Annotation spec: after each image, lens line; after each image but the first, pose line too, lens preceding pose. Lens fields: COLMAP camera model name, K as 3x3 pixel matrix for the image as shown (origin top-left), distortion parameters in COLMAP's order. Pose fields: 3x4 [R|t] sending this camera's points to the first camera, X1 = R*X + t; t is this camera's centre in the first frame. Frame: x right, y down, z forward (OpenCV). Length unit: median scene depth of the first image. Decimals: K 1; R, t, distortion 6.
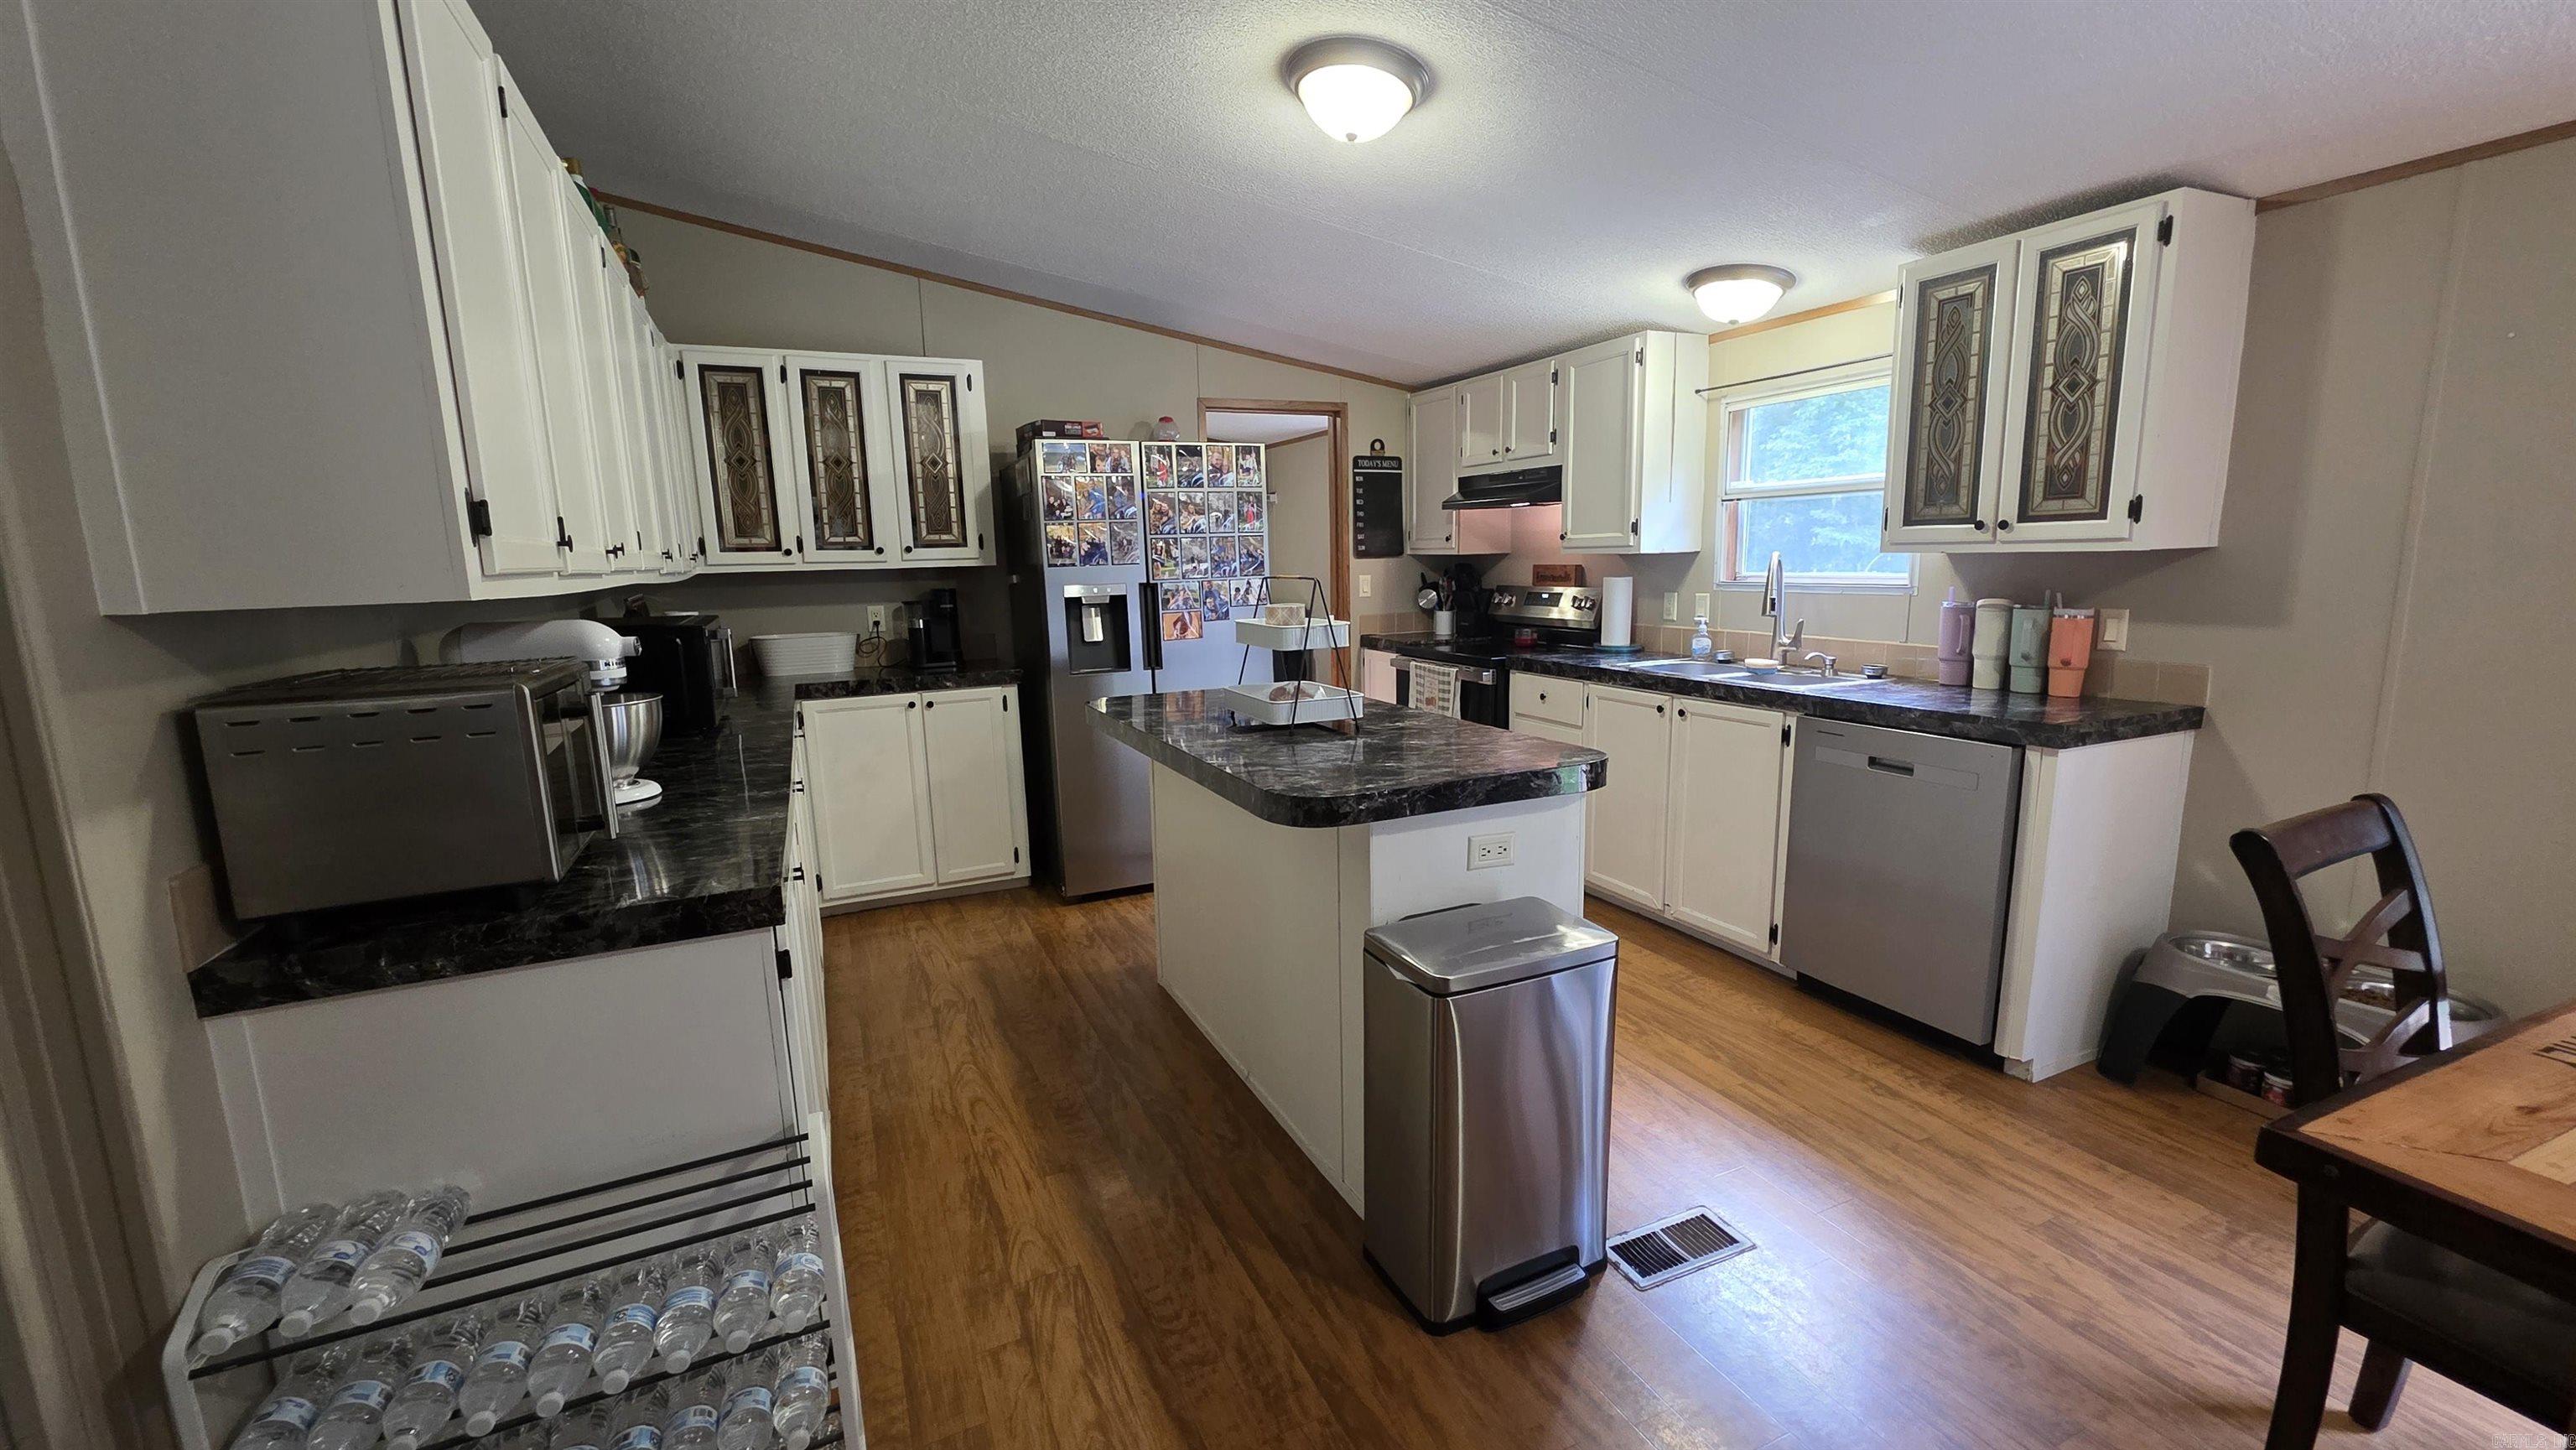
lens RADIAL K [[1025.4, 0, 1281.8], [0, 1025.4, 726.6], [0, 0, 1]] dist [0.003753, -0.001200]
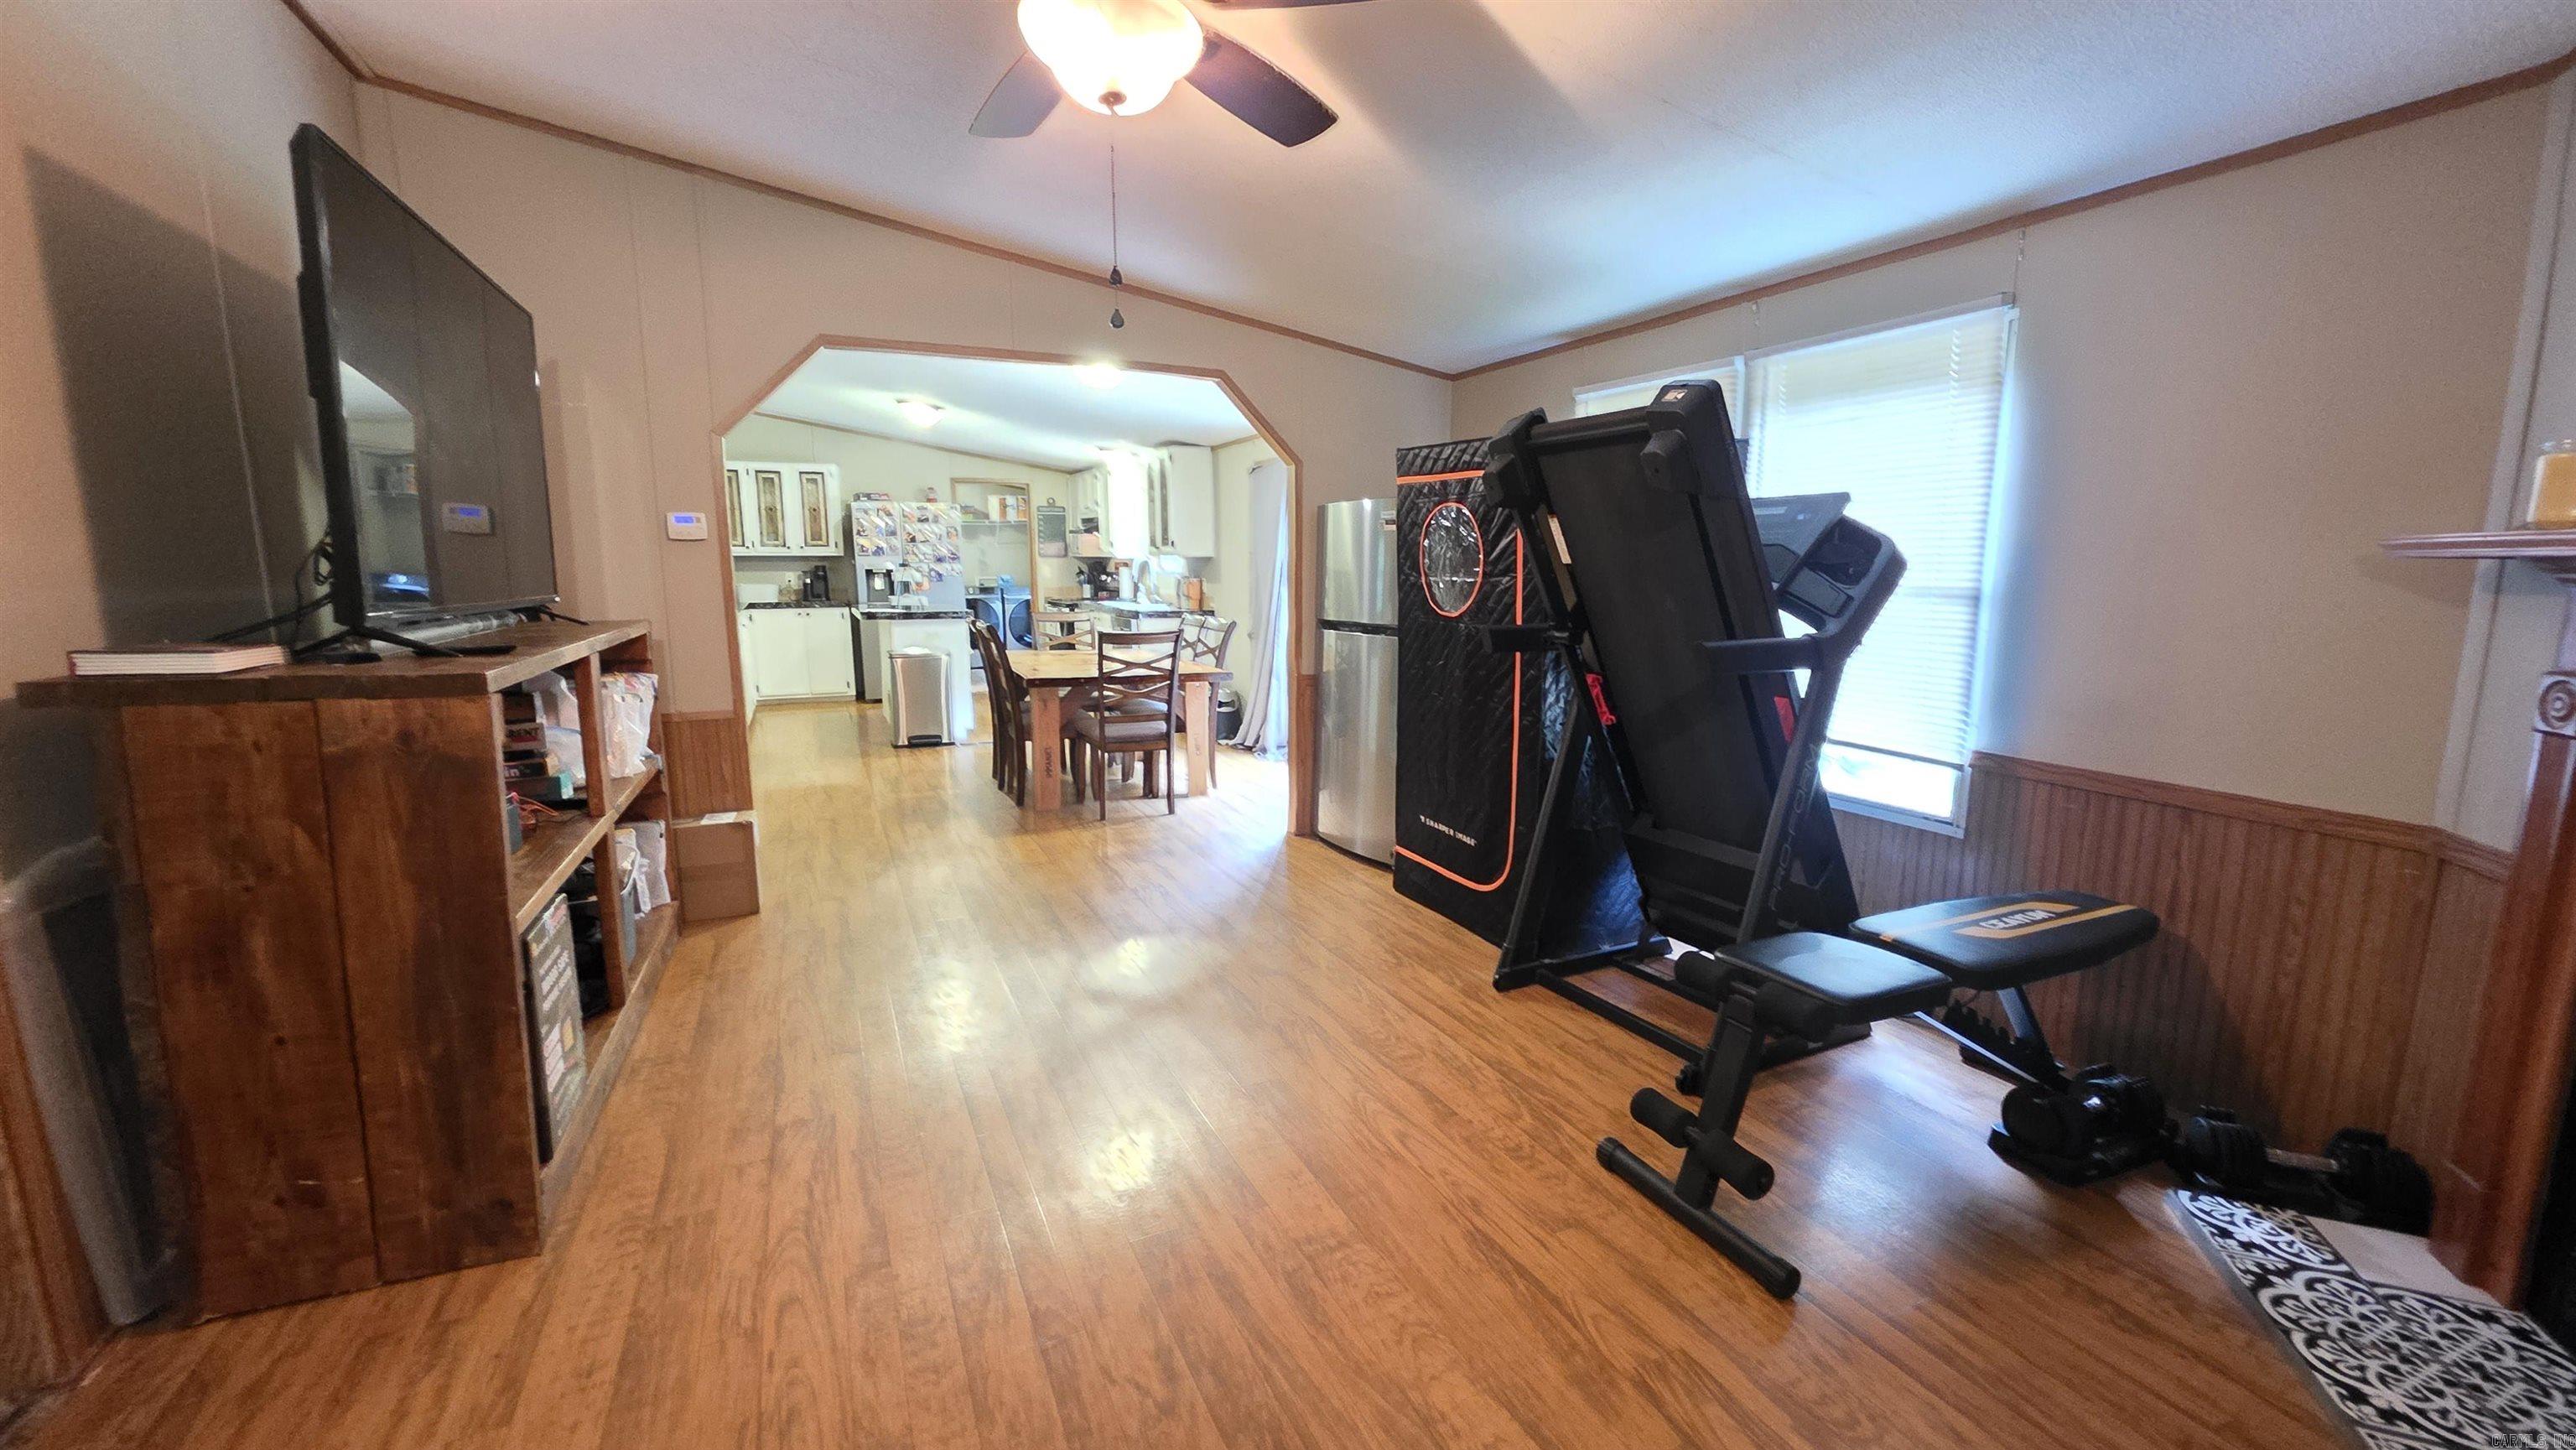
lens RADIAL K [[1025.4, 0, 1296.0], [0, 1025.4, 735.0], [0, 0, 1]] dist [0.003753, -0.001200]
pose [[0.999666, 0.023457, 0.010865, 0.717927], [-0.023528, 0.999703, 0.006427, 0.203612], [-0.010711, -0.006680, 0.999920, -1.295682]]
